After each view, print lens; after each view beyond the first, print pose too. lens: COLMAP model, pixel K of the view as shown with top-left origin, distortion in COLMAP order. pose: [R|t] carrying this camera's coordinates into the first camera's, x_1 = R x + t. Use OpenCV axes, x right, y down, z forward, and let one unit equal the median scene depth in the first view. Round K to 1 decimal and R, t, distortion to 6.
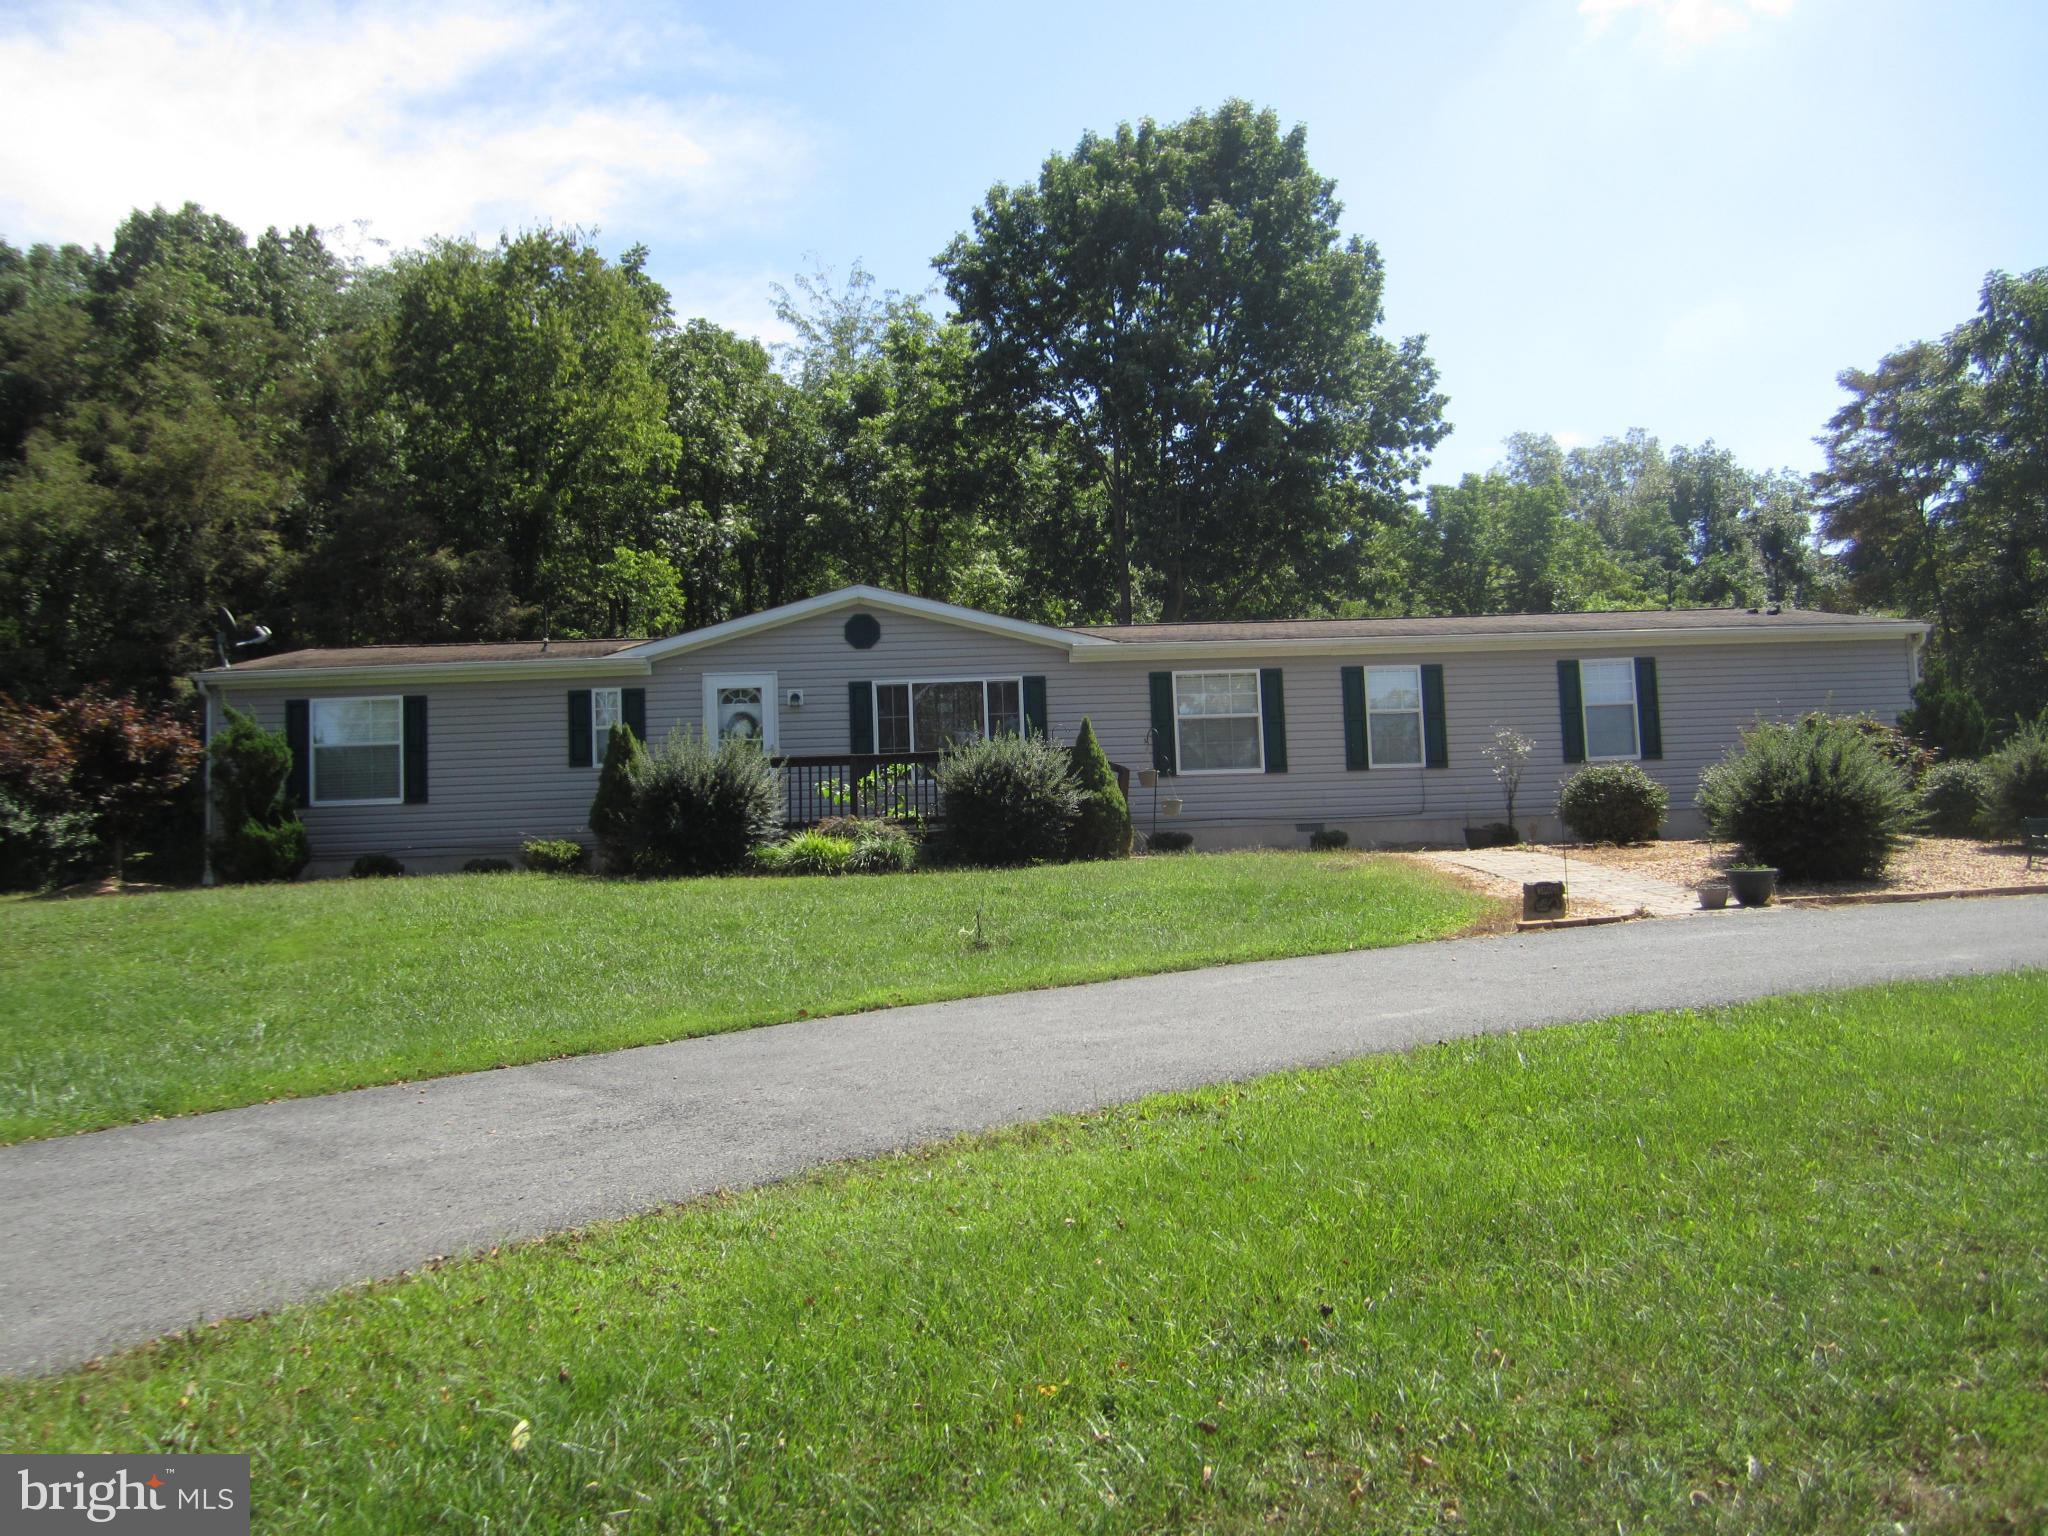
lens RADIAL K [[1725.7, 0, 1022.2], [0, 1725.7, 761.9], [0, 0, 1]] dist [-0.036359, 0.005148]
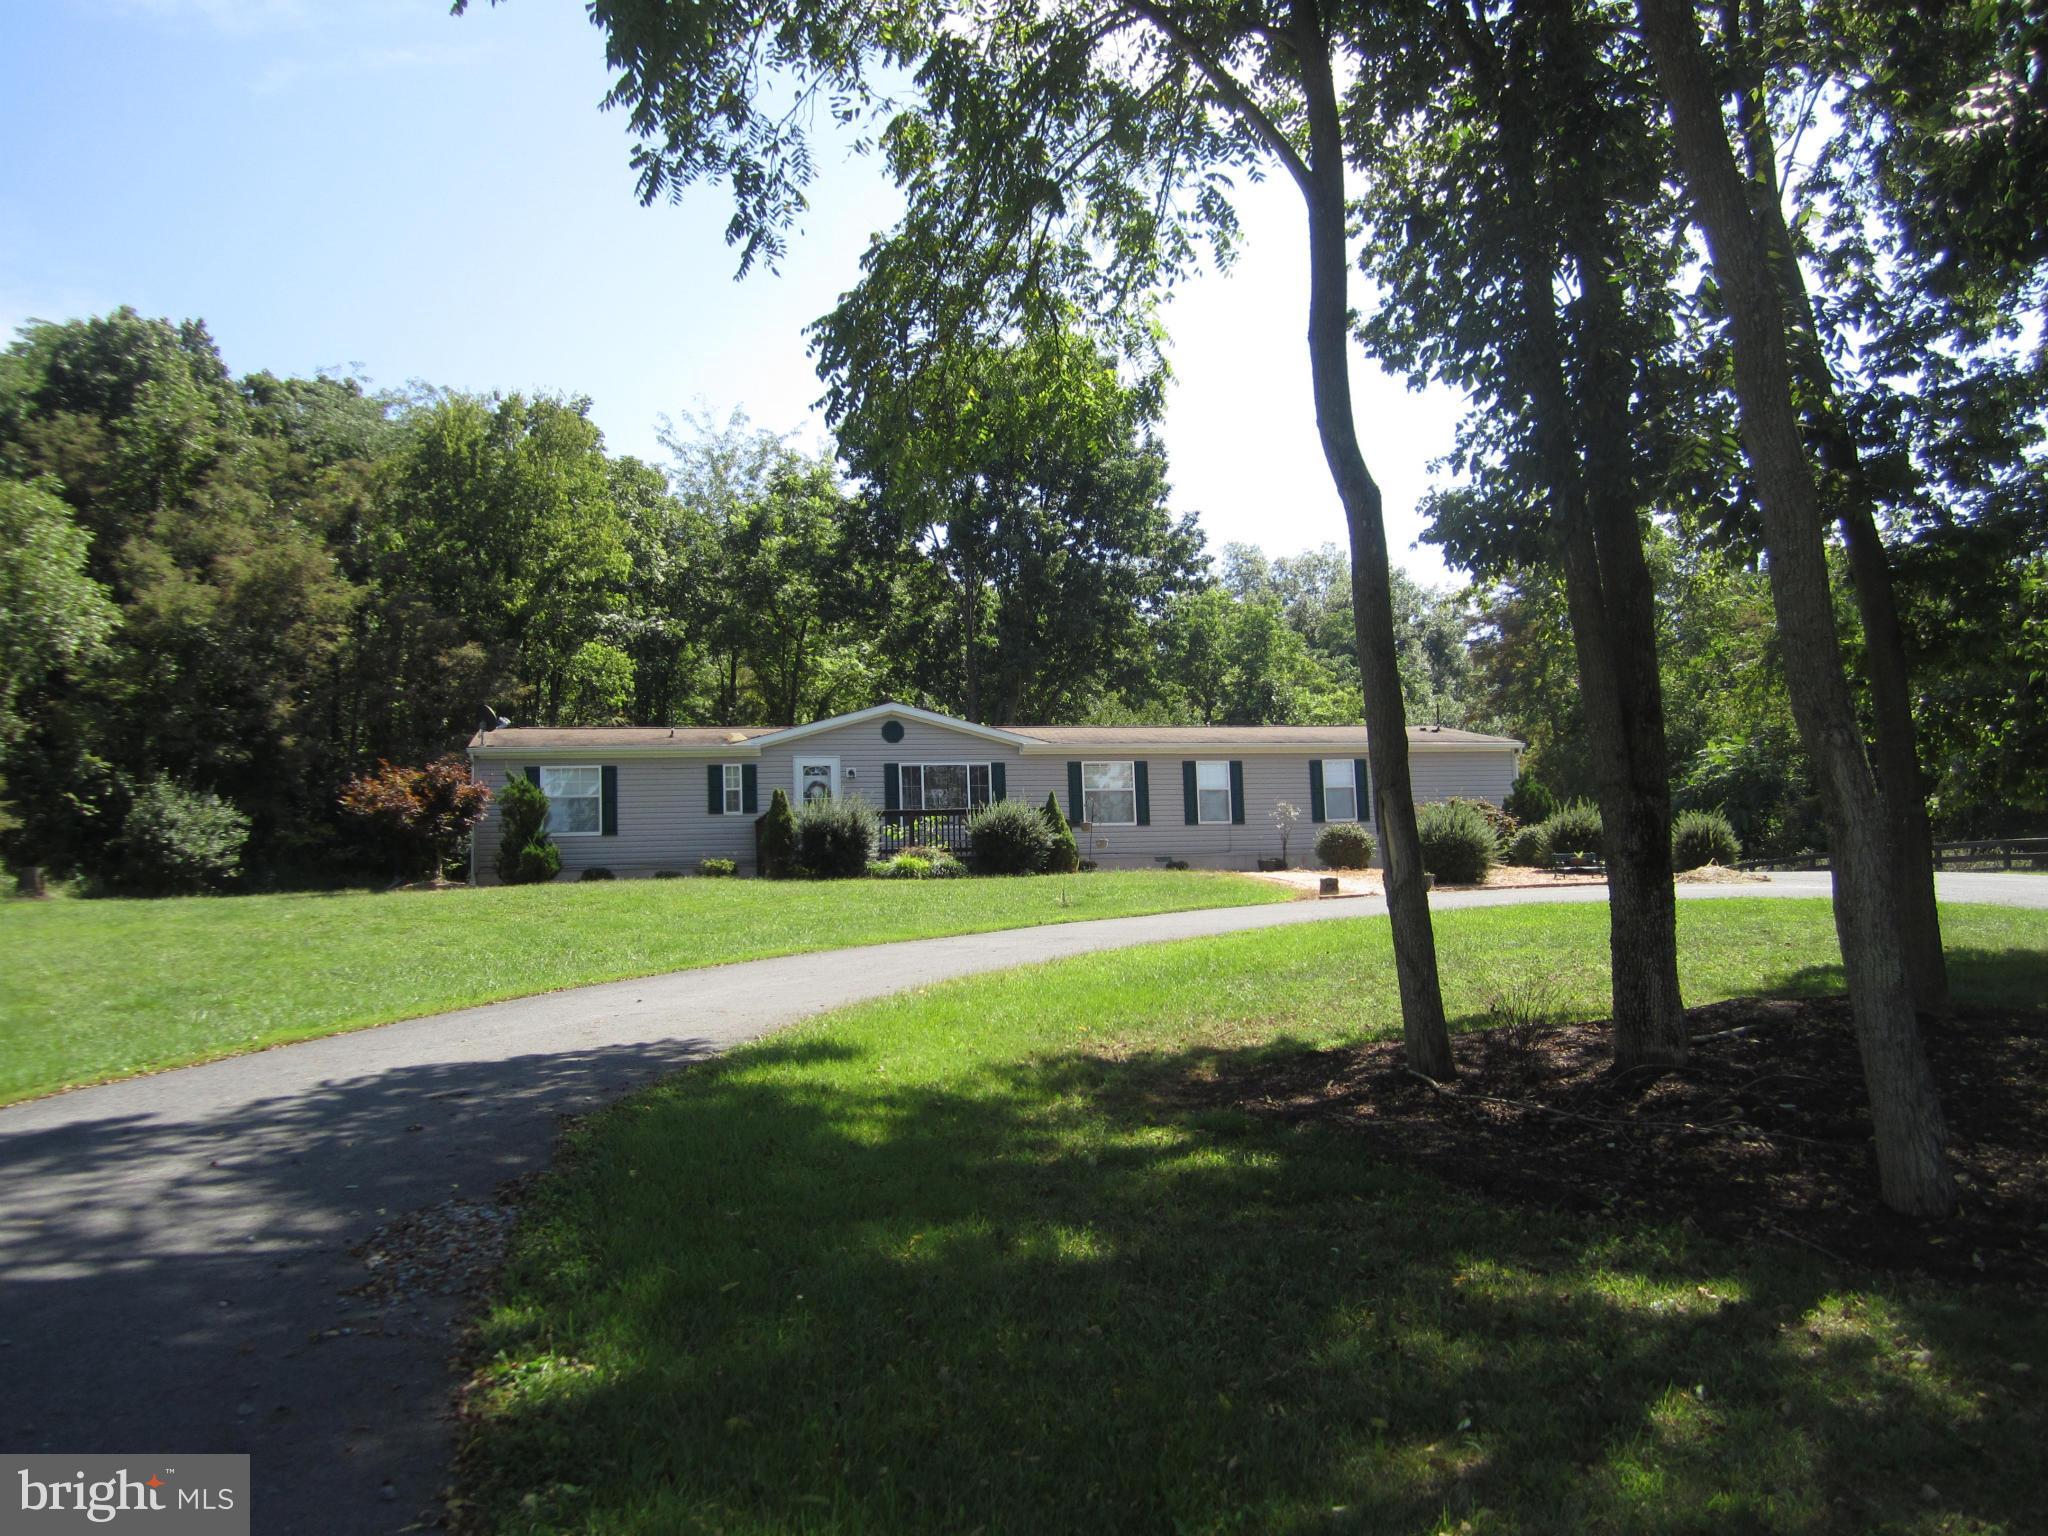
lens RADIAL K [[1693.9, 0, 1024.0], [0, 1693.9, 768.0], [0, 0, 1]] dist [0.081265, -0.384700]
pose [[0.984411, 0.023703, 0.174278, -0.187446], [-0.018983, 0.999408, -0.028702, 0.000280], [-0.174855, 0.024947, 0.984278, -0.430490]]
